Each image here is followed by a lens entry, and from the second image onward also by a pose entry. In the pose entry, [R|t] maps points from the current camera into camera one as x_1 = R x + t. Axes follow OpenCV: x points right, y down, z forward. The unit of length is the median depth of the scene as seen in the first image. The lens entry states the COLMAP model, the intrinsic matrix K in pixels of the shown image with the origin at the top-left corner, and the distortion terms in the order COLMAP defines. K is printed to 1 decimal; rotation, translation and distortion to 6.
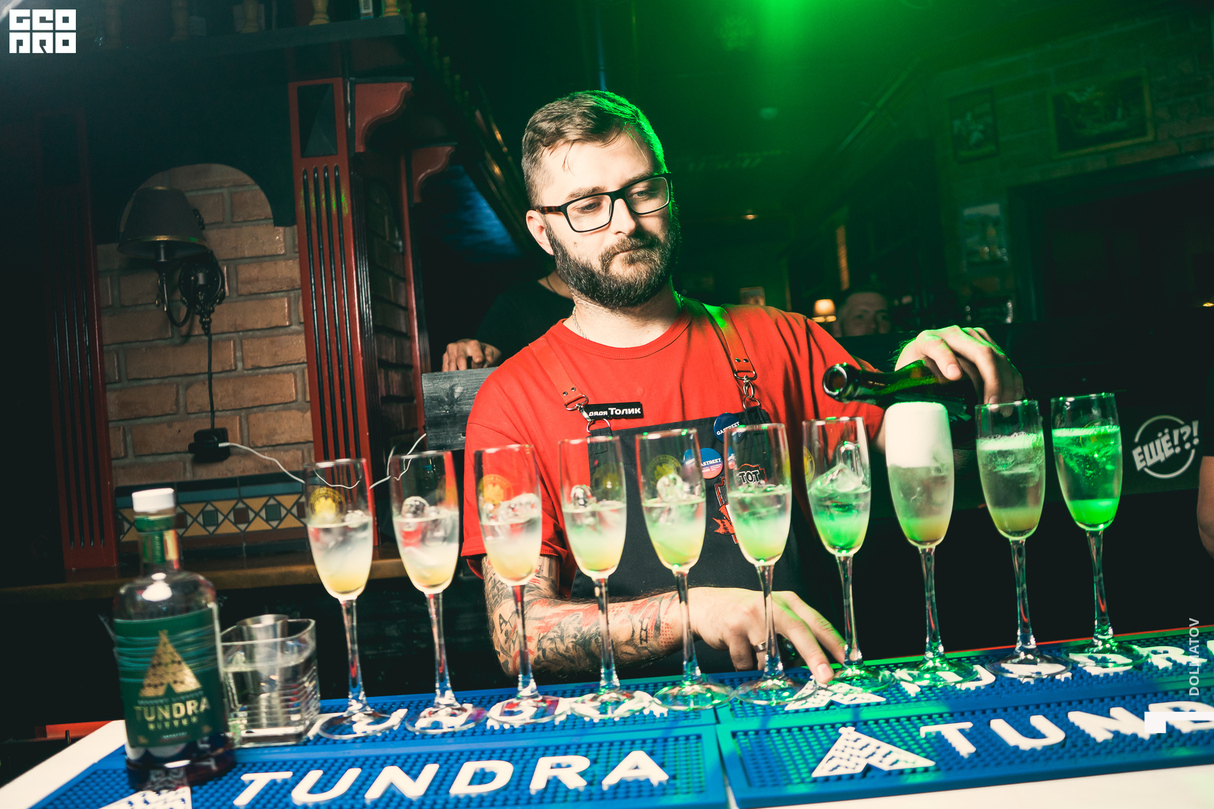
lens RADIAL K [[988.5, 0, 630.3], [0, 988.5, 401.5], [0, 0, 1]] dist [-0.010979, 0.010639]
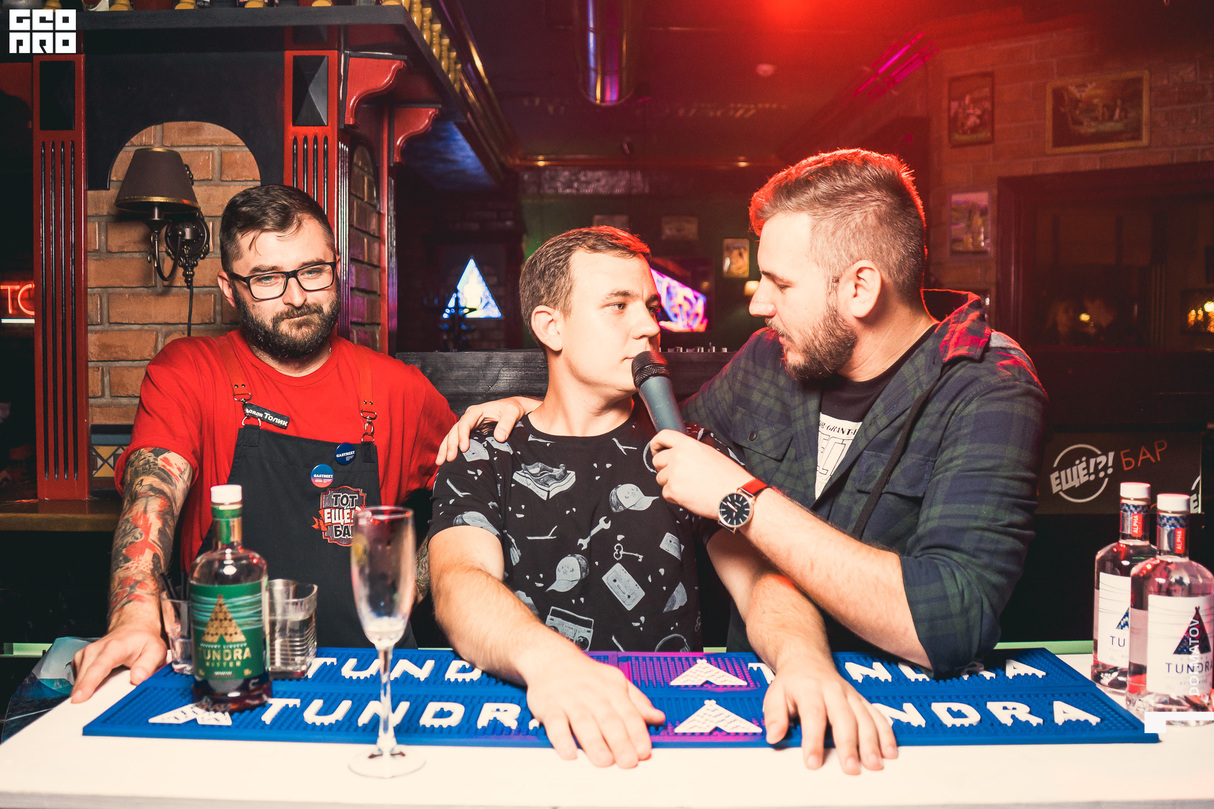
lens RADIAL K [[1037.1, 0, 607.0], [0, 1037.1, 404.5], [0, 0, 1]] dist [0.000247, -0.011352]
pose [[0.996218, 0.085596, 0.014951, 0.005335], [-0.086214, 0.995156, 0.047238, -0.033782], [-0.010835, -0.048348, 0.998772, -0.104461]]
